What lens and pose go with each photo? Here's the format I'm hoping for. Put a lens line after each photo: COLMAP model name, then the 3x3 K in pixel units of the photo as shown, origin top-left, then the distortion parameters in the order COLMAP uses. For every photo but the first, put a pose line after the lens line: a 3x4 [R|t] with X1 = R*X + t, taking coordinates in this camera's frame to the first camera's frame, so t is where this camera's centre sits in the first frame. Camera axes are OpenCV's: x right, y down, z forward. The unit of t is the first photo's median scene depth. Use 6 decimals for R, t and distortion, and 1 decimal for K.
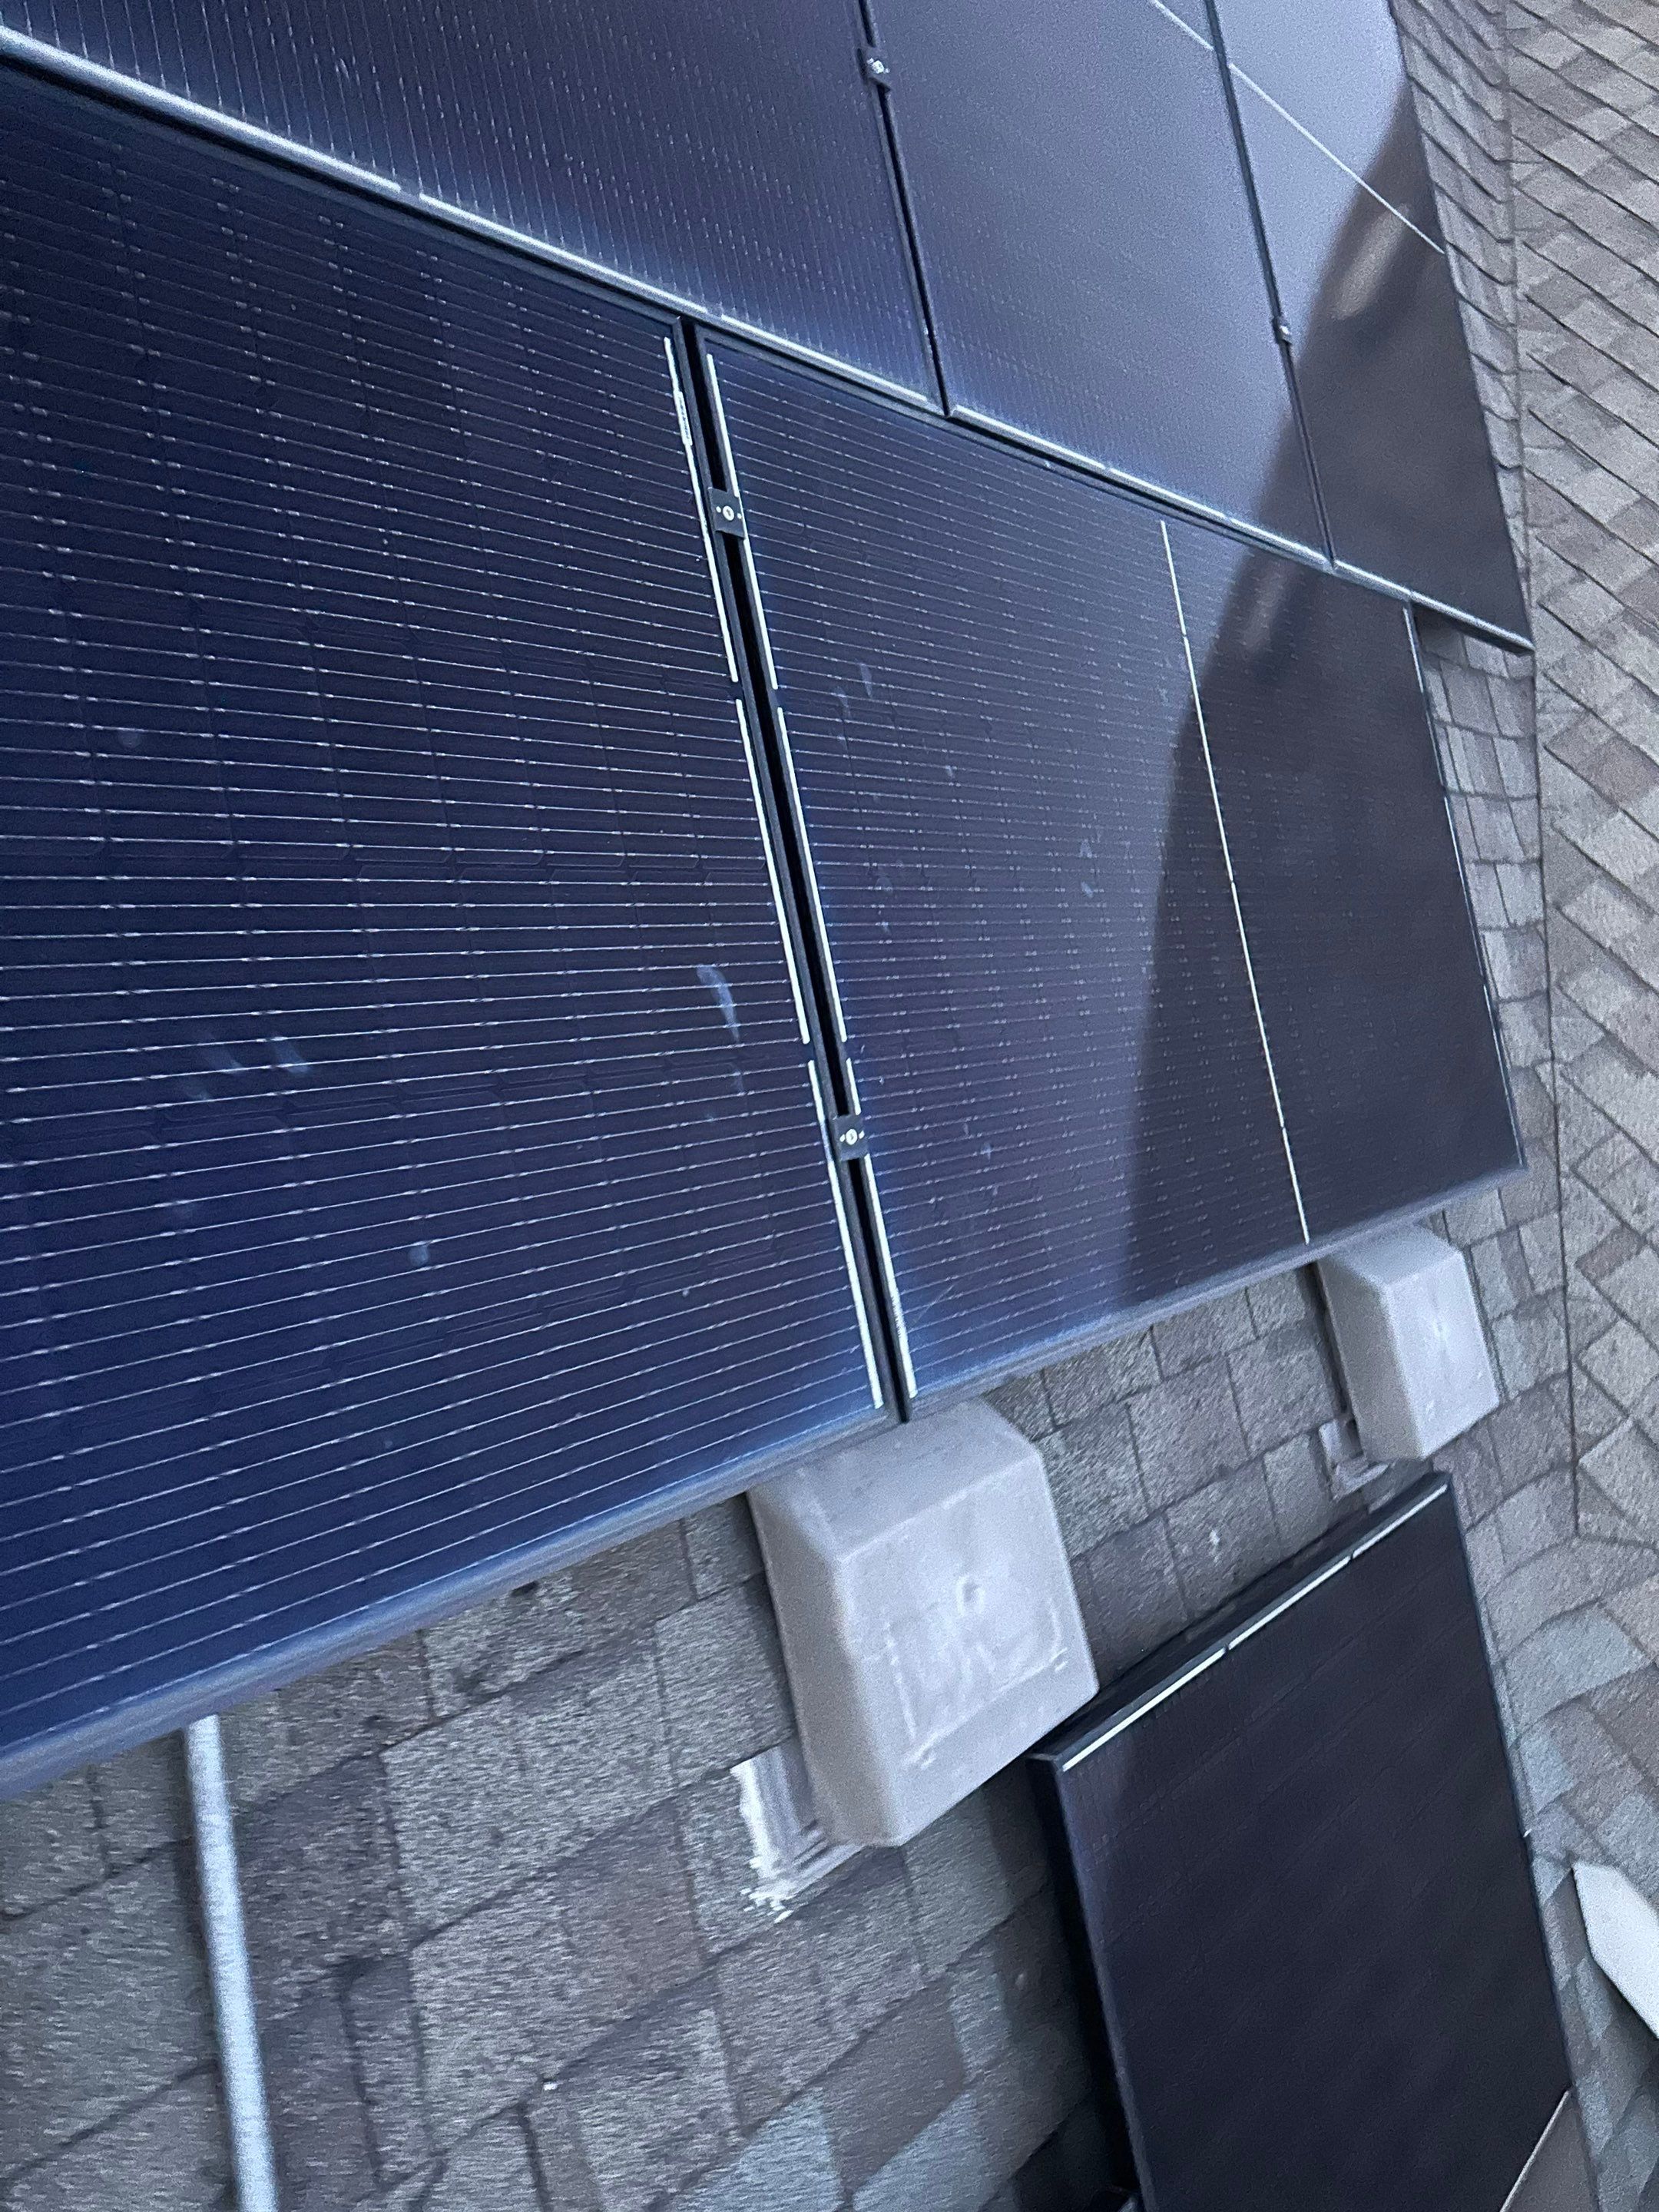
lens RADIAL K [[1605.3, 0, 829.5], [0, 1605.3, 1106.0], [0, 0, 1]] dist [-0.005403, -0.002012]
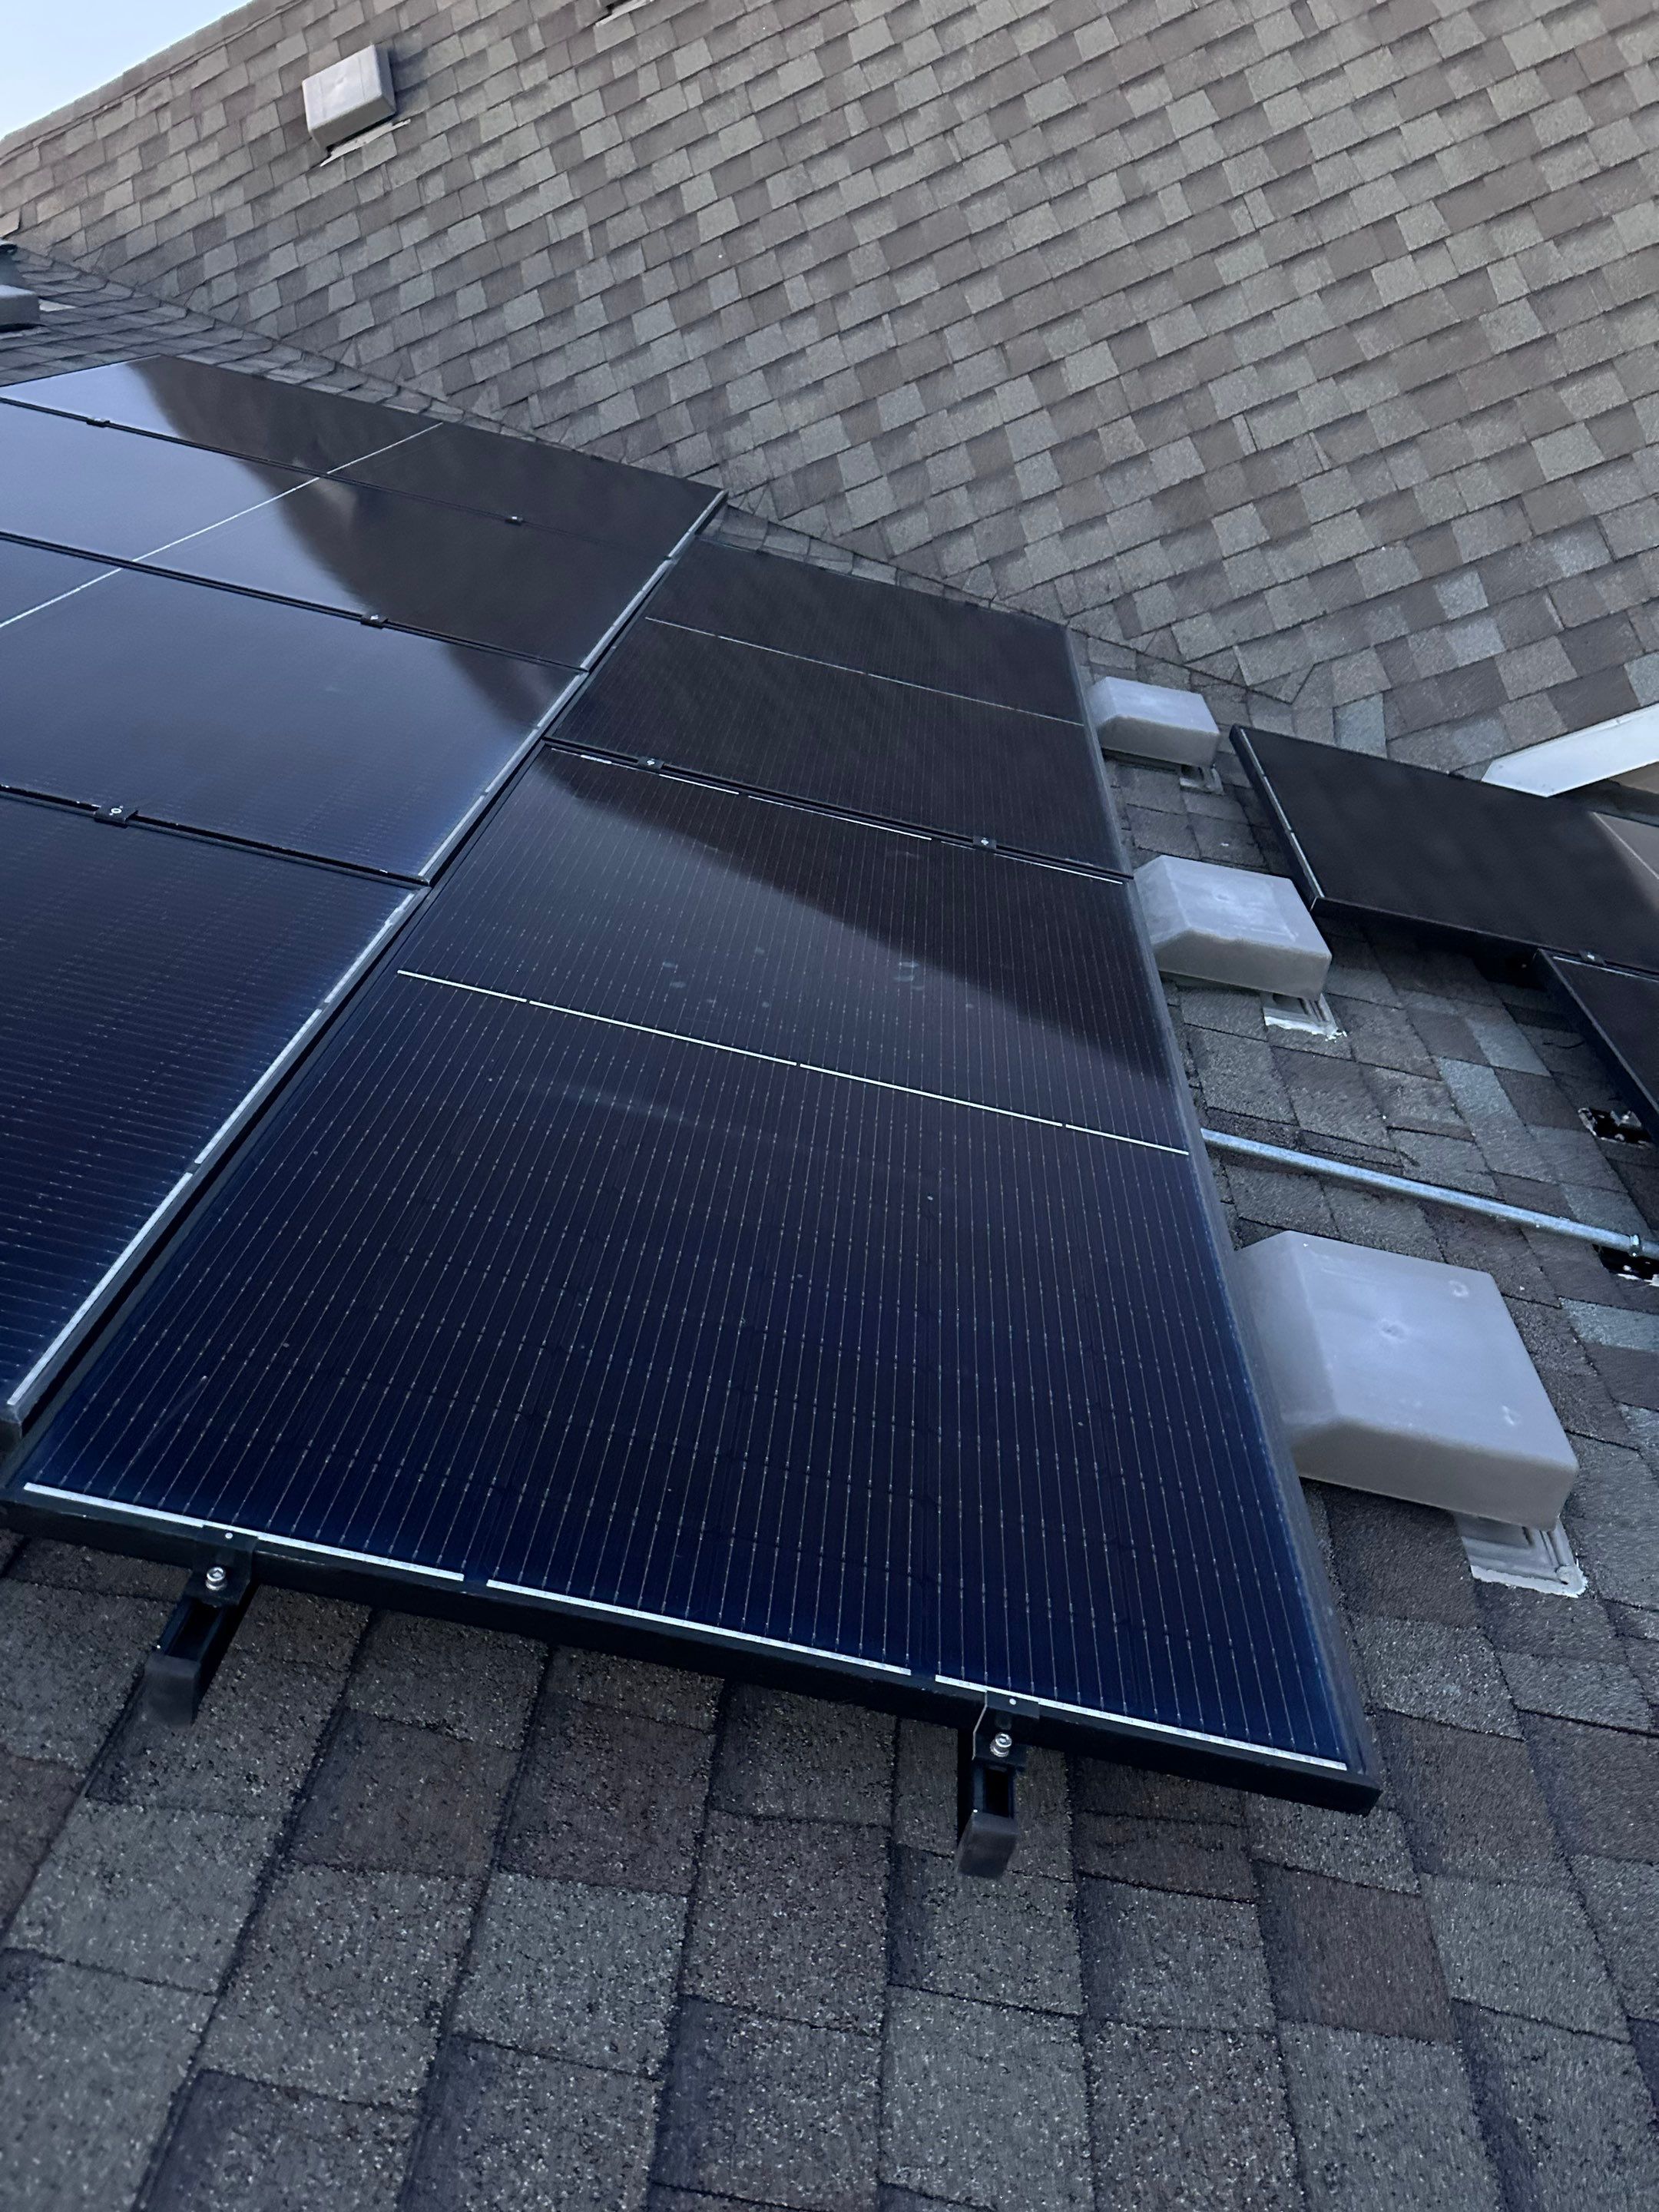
lens RADIAL K [[1586.0, 0, 829.7], [0, 1586.0, 1096.0], [0, 0, 1]] dist [0.041911, -0.057730]
pose [[0.392836, -0.895890, 0.207510, -0.332871], [0.910648, 0.410399, 0.047886, -0.049801], [-0.128063, 0.170157, 0.977060, -0.343004]]
